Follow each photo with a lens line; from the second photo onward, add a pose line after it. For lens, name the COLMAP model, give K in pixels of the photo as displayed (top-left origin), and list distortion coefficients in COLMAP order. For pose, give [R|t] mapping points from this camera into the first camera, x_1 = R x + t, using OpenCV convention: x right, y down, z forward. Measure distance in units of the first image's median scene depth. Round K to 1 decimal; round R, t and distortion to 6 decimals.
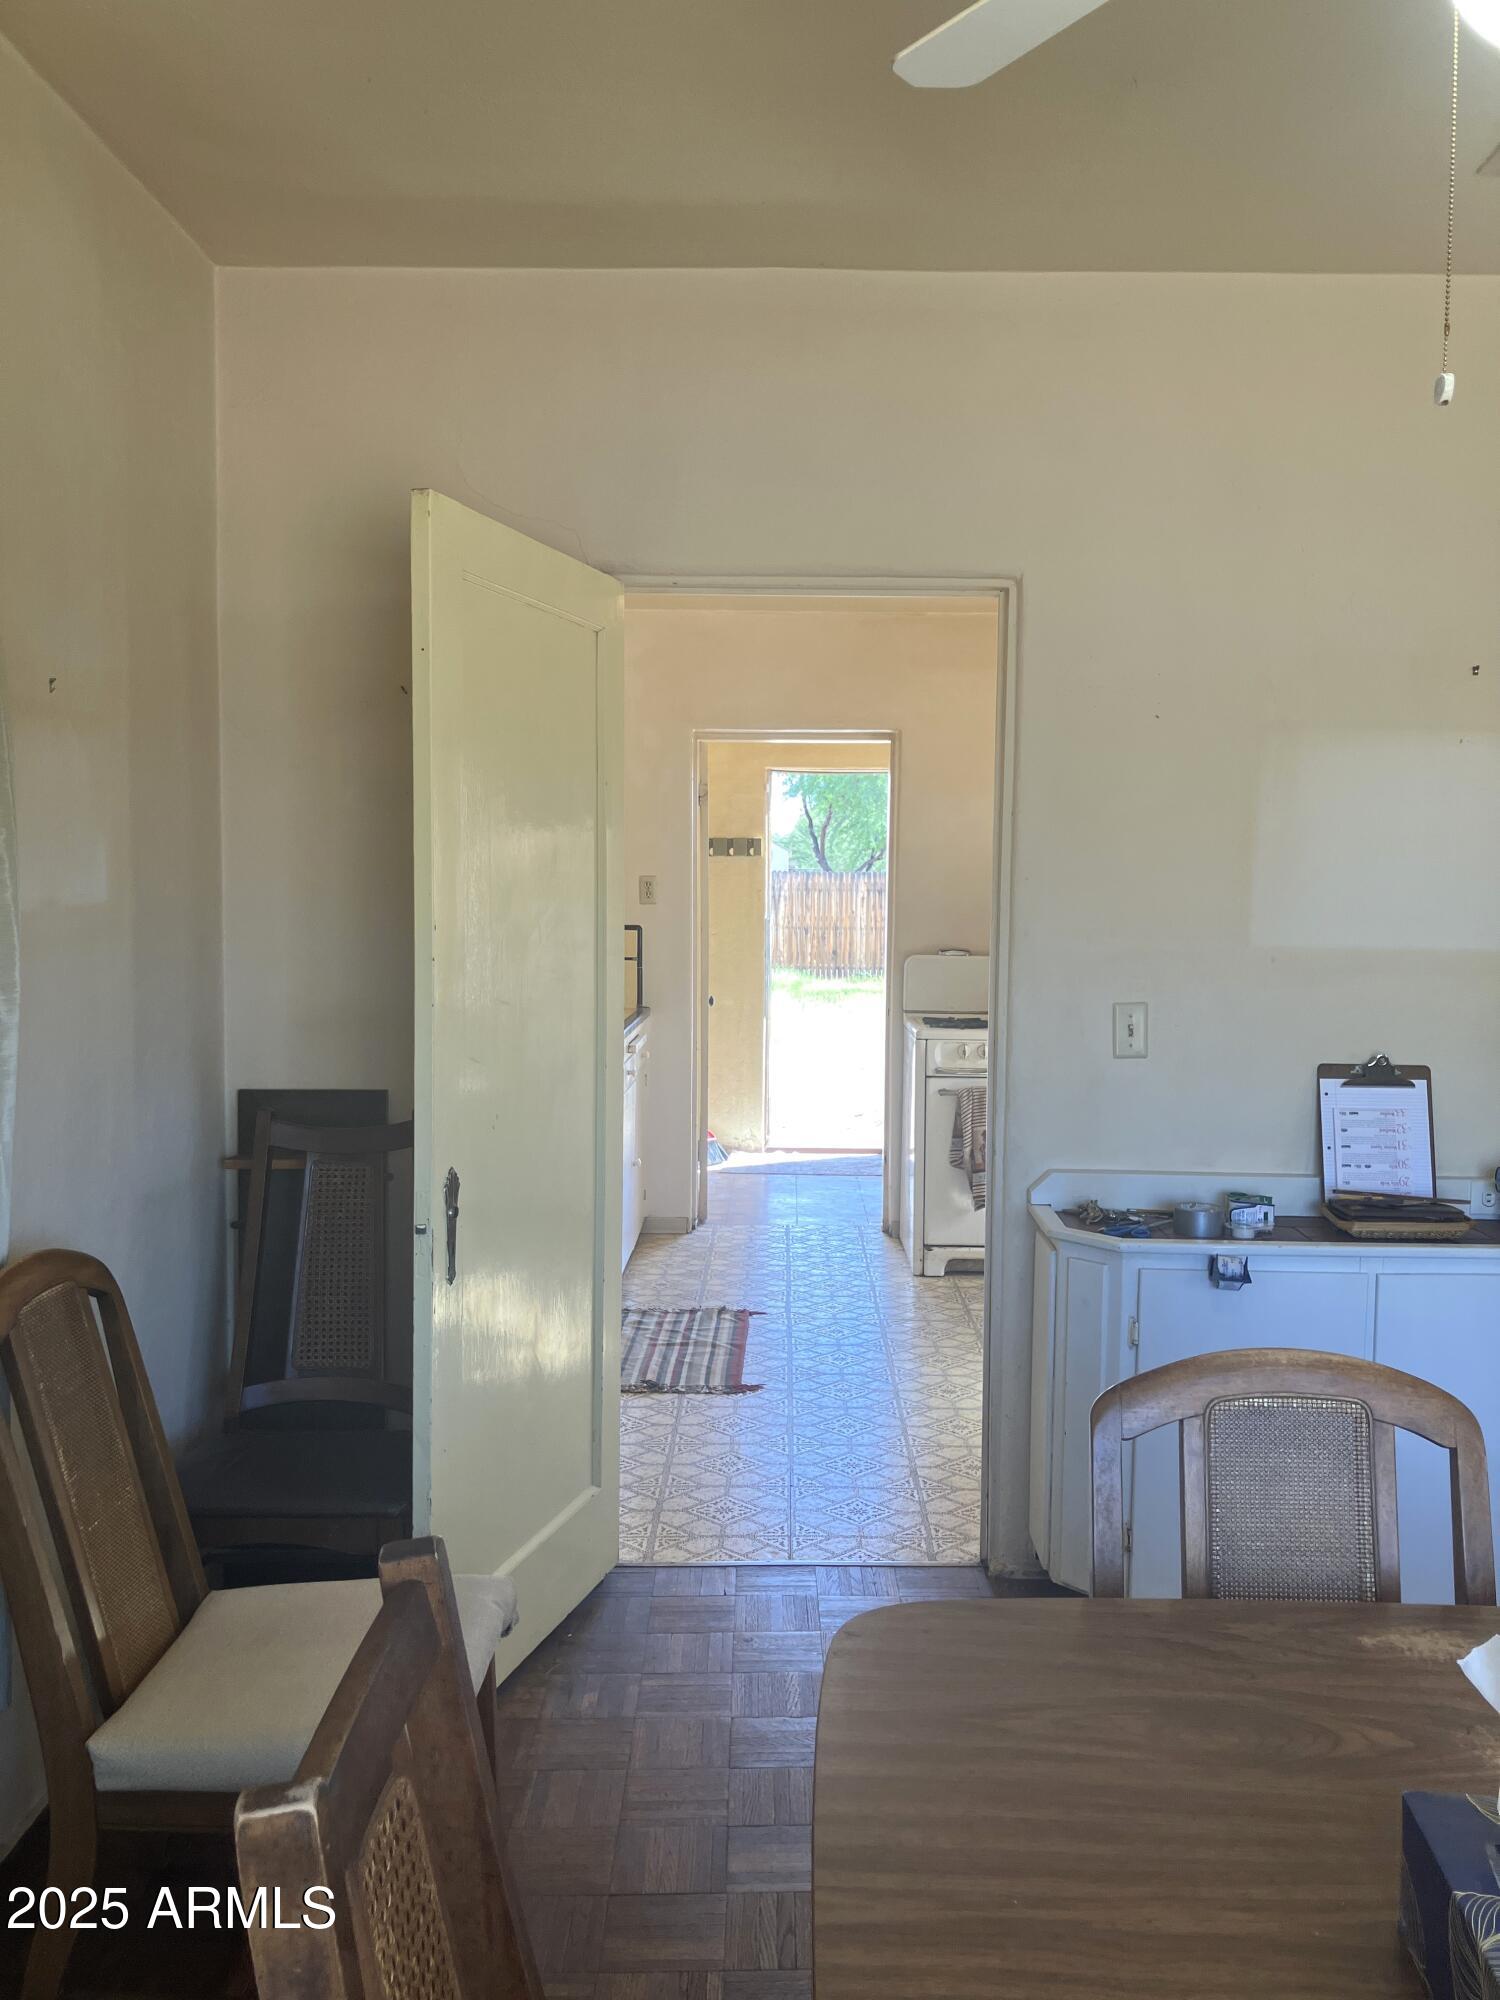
lens RADIAL K [[1657.6, 0, 758.0], [0, 1657.6, 1044.8], [0, 0, 1]] dist [0.027916, 0.005719]
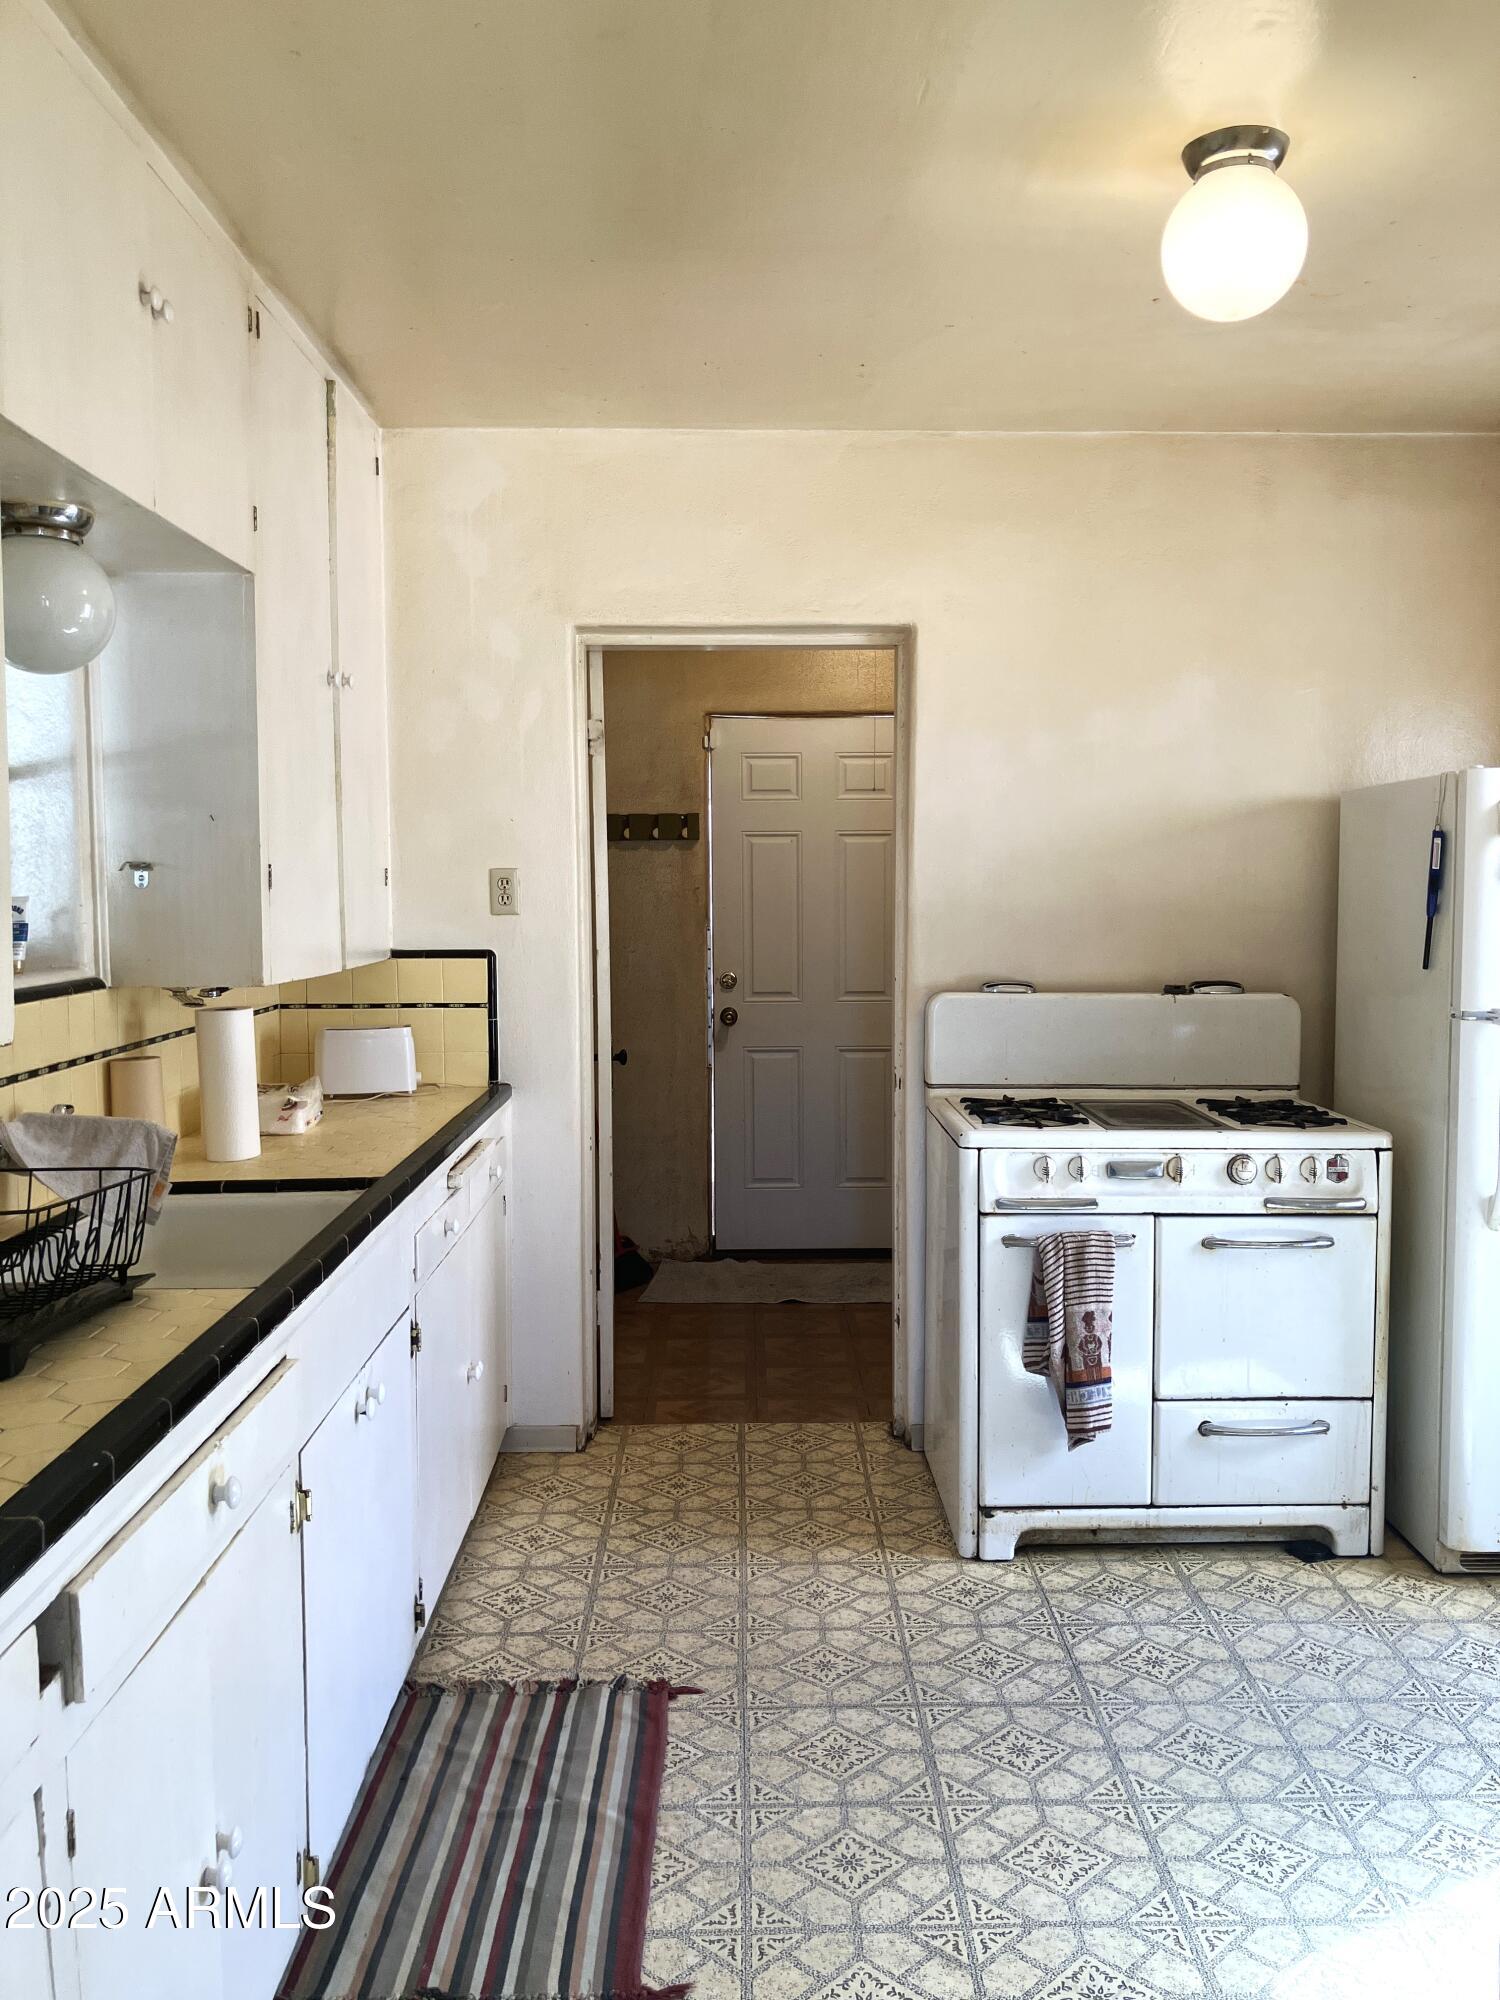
lens RADIAL K [[1632.5, 0, 750.0], [0, 1632.5, 1000.0], [0, 0, 1]] dist [0.017387, -0.065142]
pose [[0.999661, -0.003105, 0.025851, 0.006863], [0.003757, 0.999675, -0.025204, -0.041723], [-0.025764, 0.025293, 0.999348, 0.441548]]
